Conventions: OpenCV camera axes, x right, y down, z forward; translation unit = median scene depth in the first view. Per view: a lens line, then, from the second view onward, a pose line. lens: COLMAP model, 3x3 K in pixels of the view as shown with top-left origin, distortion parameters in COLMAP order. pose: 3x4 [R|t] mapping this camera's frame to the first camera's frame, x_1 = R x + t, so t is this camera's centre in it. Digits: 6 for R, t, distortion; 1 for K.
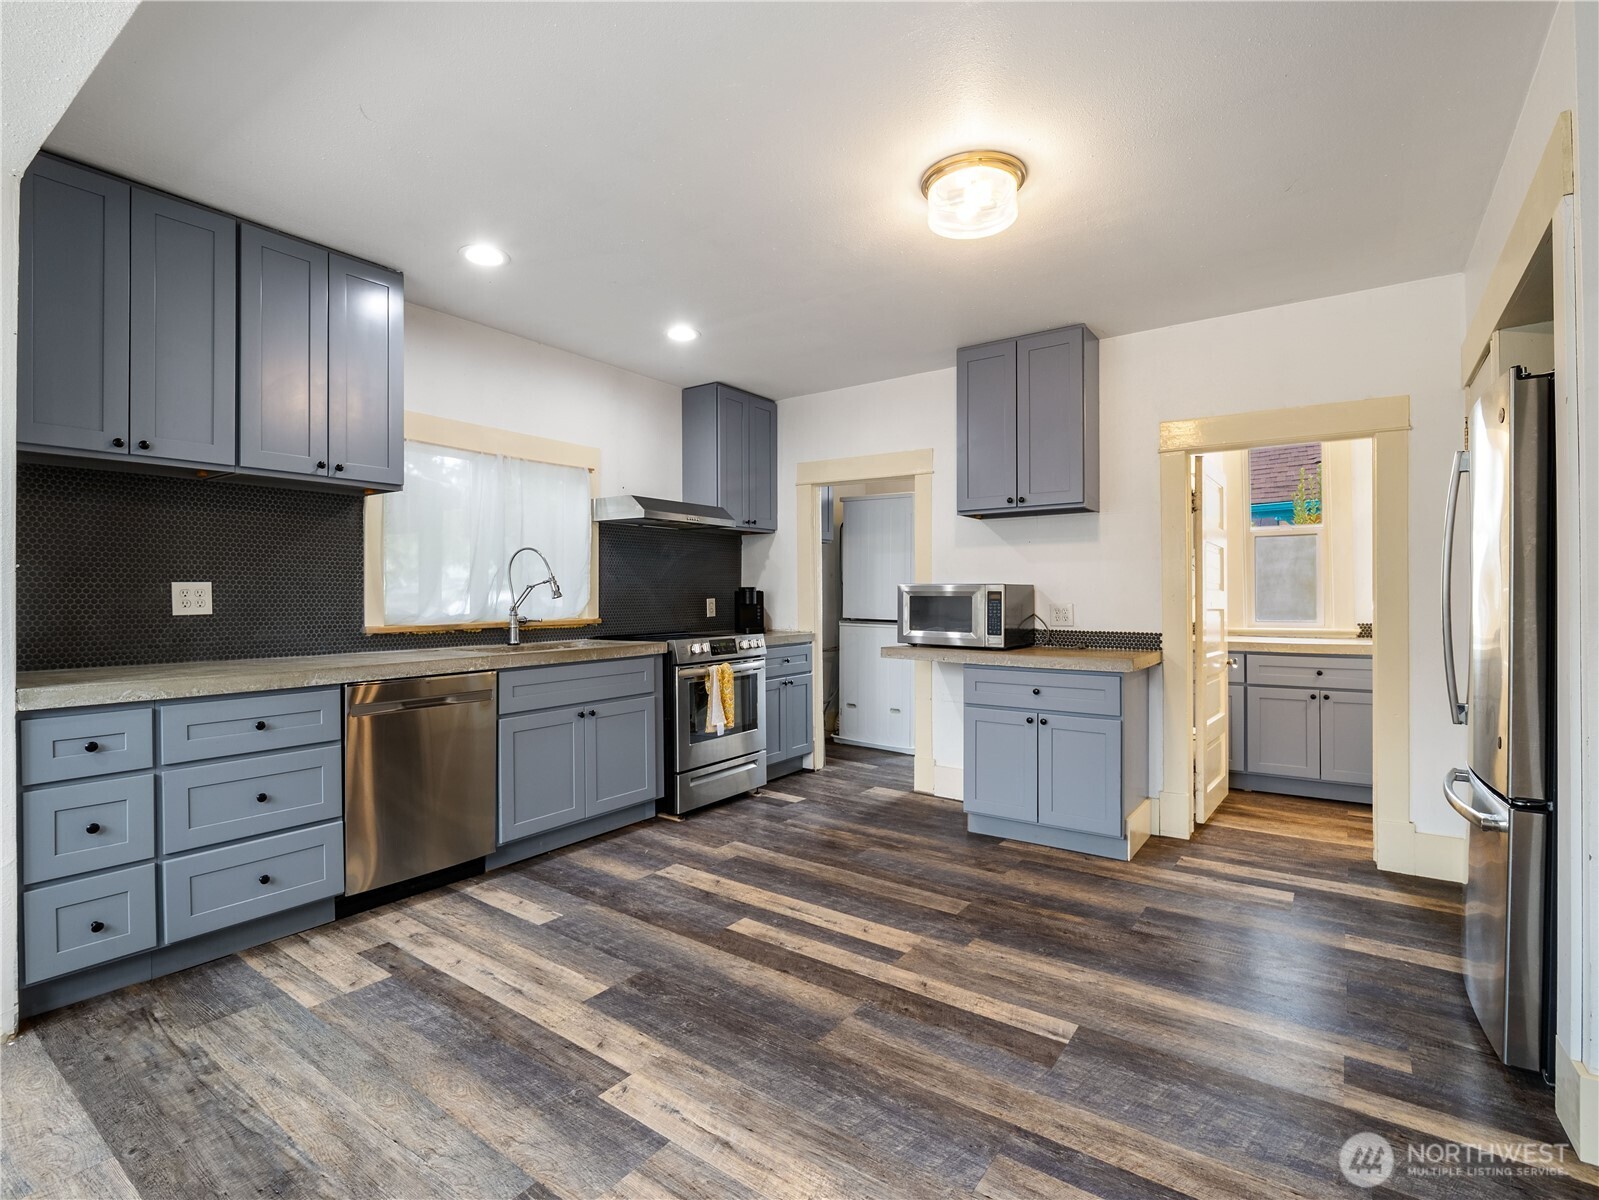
lens RADIAL K [[772.7, 0, 795.4], [0, 772.7, 598.9], [0, 0, 1]] dist [-0.016162, -0.001198]
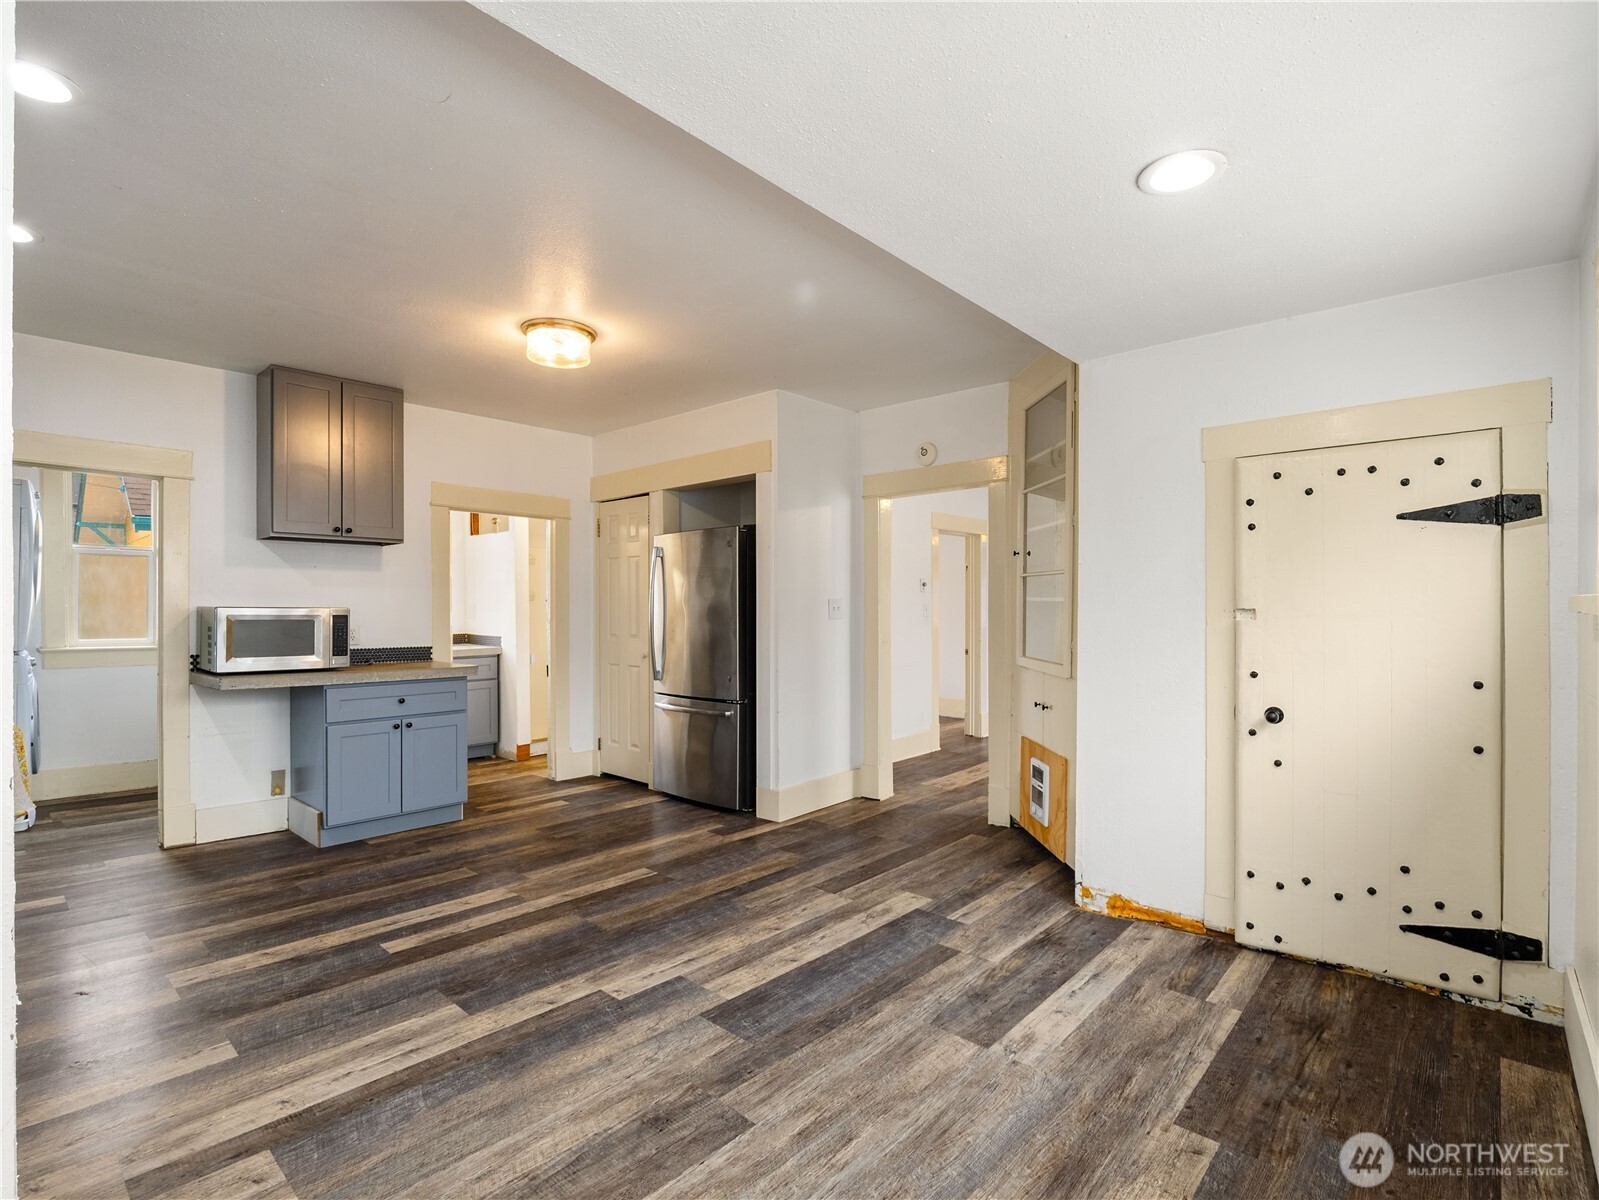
lens RADIAL K [[779.8, 0, 798.8], [0, 779.8, 607.4], [0, 0, 1]] dist [-0.018702, -0.000702]
pose [[0.111644, -0.000808, 0.993748, -1.106278], [0.004094, 0.999992, 0.000353, -0.026591], [-0.993740, 0.004029, 0.111646, 0.376000]]
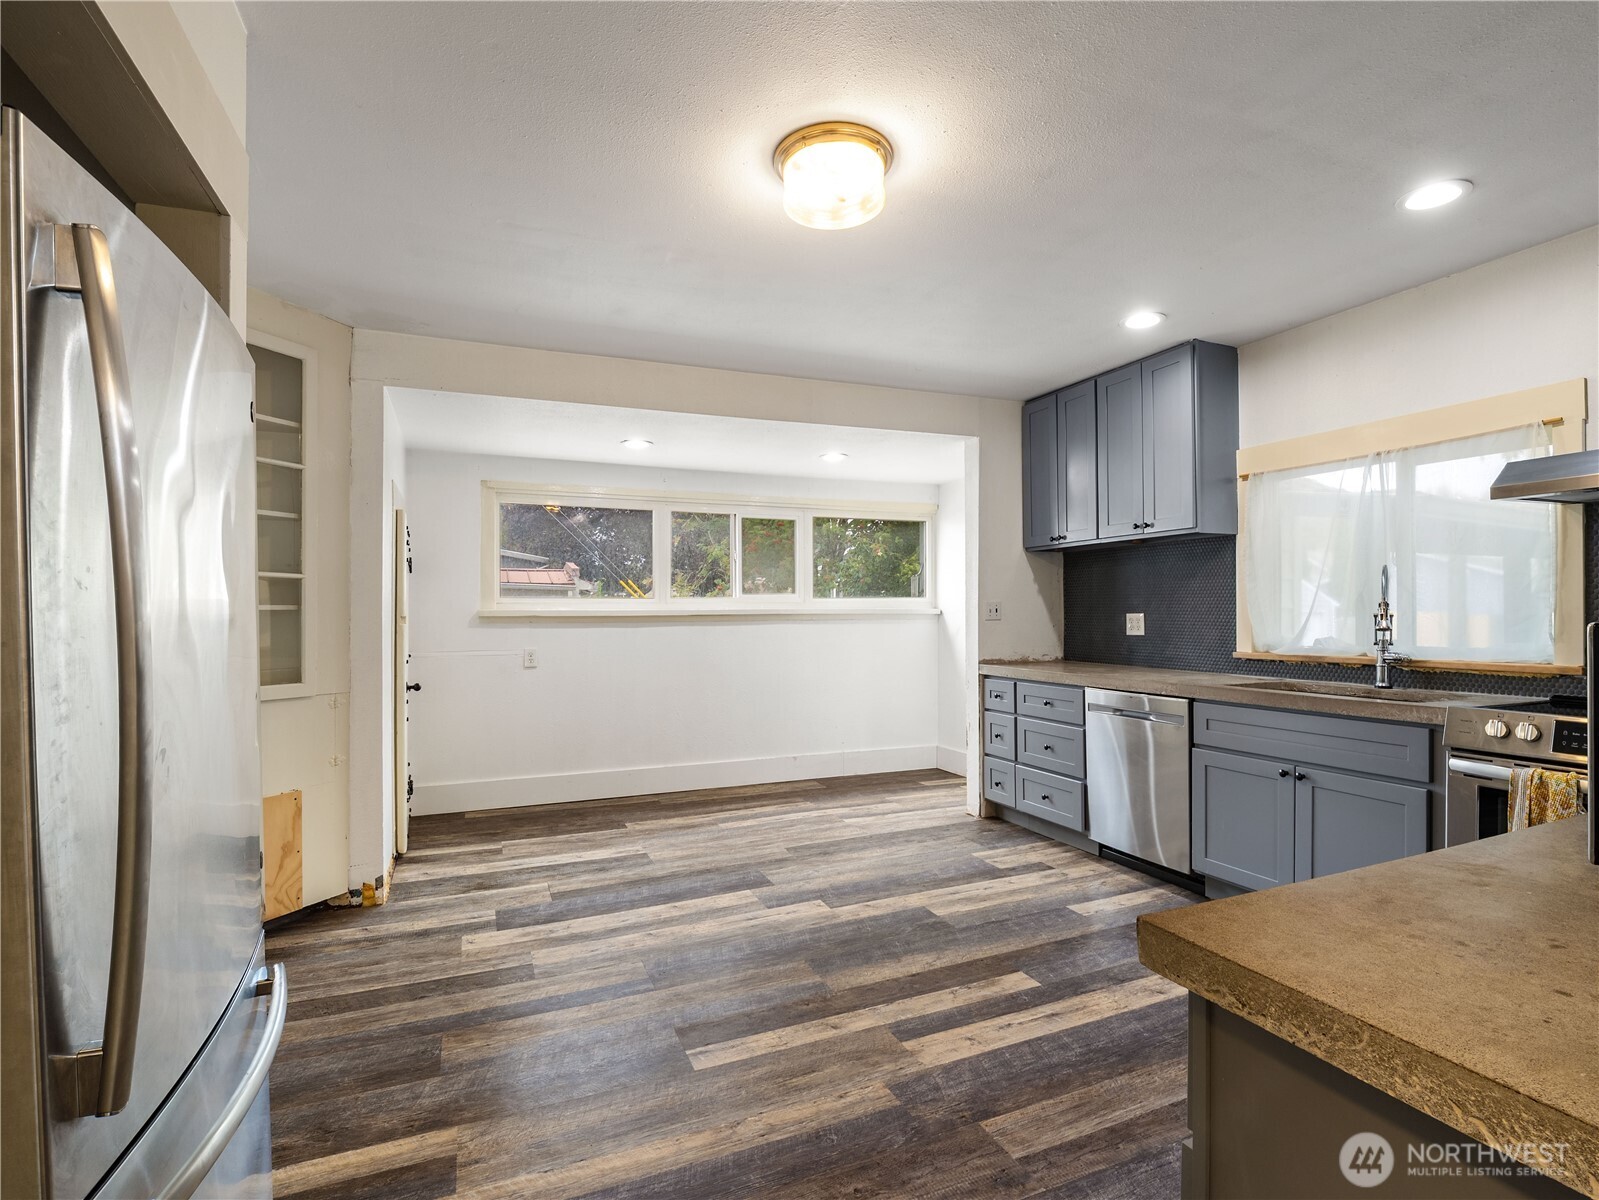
lens RADIAL K [[772.7, 0, 795.4], [0, 772.7, 598.9], [0, 0, 1]] dist [-0.016162, -0.001198]
pose [[-0.522961, -0.008856, -0.852310, 0.957574], [0.000812, 0.999940, -0.010888, -0.038803], [0.852356, -0.006386, -0.522923, 1.353887]]
